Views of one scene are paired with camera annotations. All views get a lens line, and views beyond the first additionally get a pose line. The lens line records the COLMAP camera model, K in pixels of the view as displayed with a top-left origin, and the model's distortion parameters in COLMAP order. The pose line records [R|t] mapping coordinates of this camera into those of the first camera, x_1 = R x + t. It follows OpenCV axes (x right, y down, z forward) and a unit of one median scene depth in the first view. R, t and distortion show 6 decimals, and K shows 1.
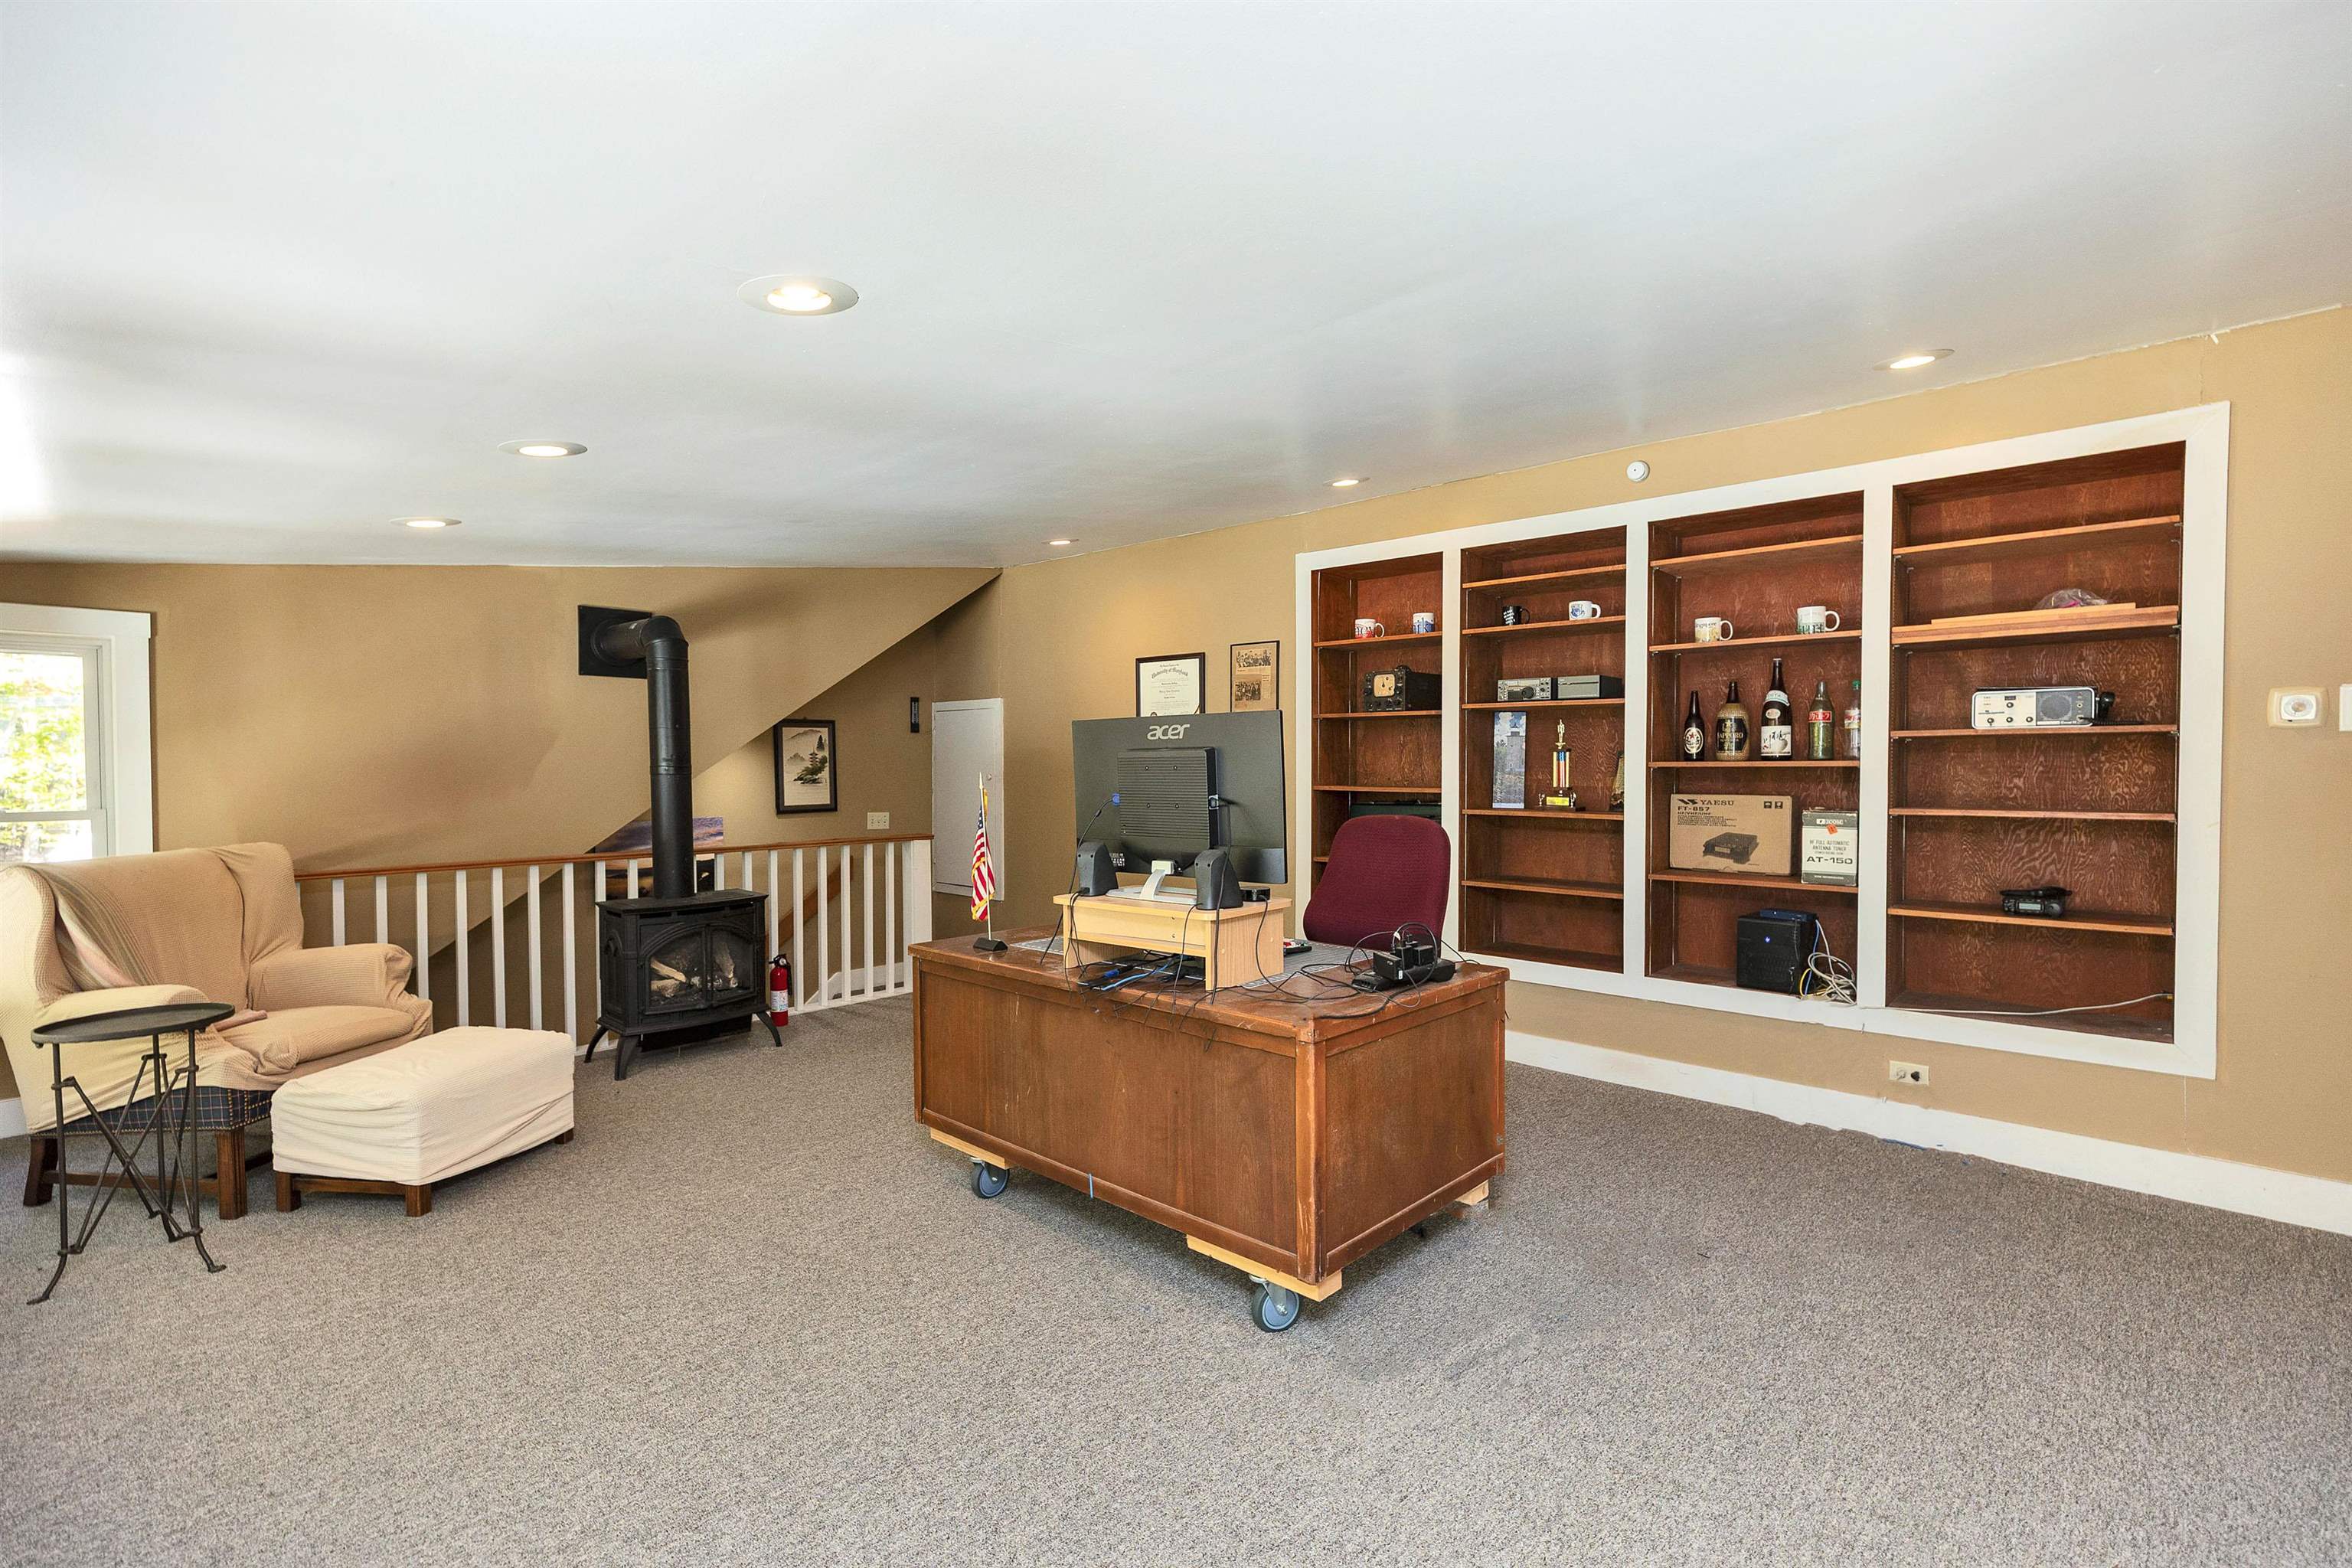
lens RADIAL K [[1042.6, 0, 1184.1], [0, 1042.6, 782.8], [0, 0, 1]] dist [0.009906, -0.000648]
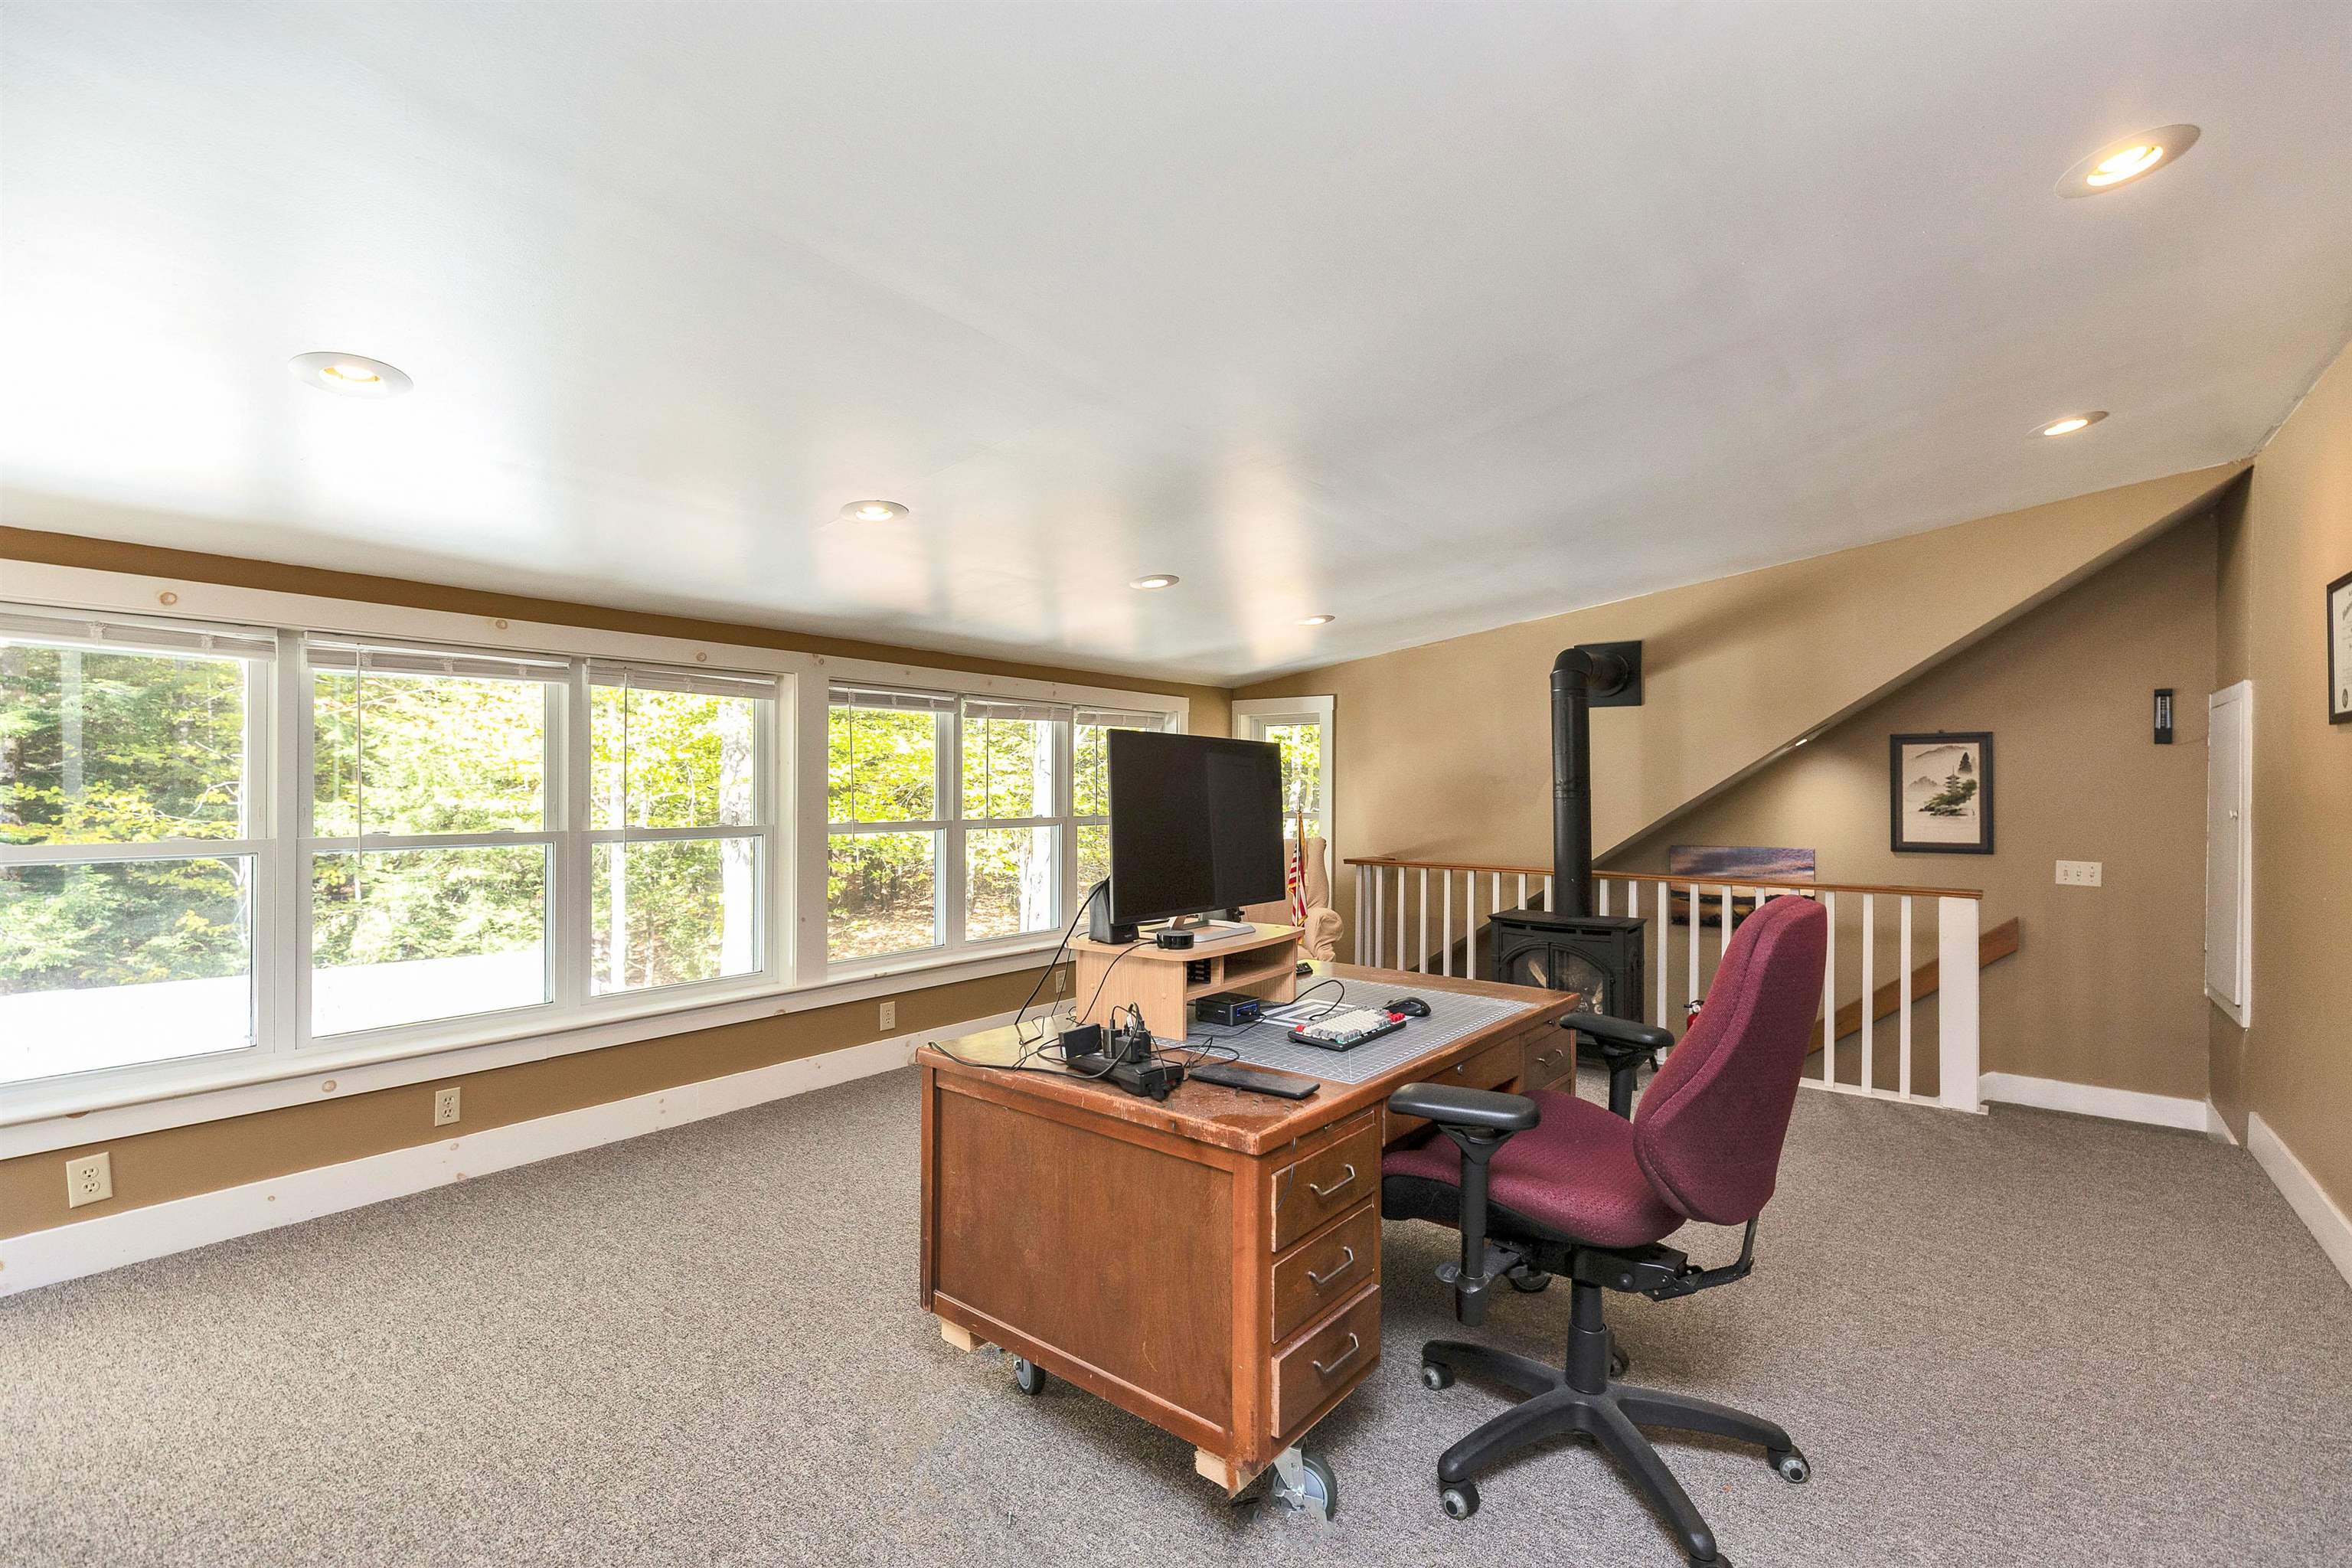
lens RADIAL K [[1042.6, 0, 1182.9], [0, 1042.6, 778.0], [0, 0, 1]] dist [0.009906, -0.000648]
pose [[0.090945, -0.002718, -0.995852, 0.370328], [-0.024197, 0.999695, -0.004938, -0.009633], [0.995562, 0.024546, 0.090851, 0.367937]]
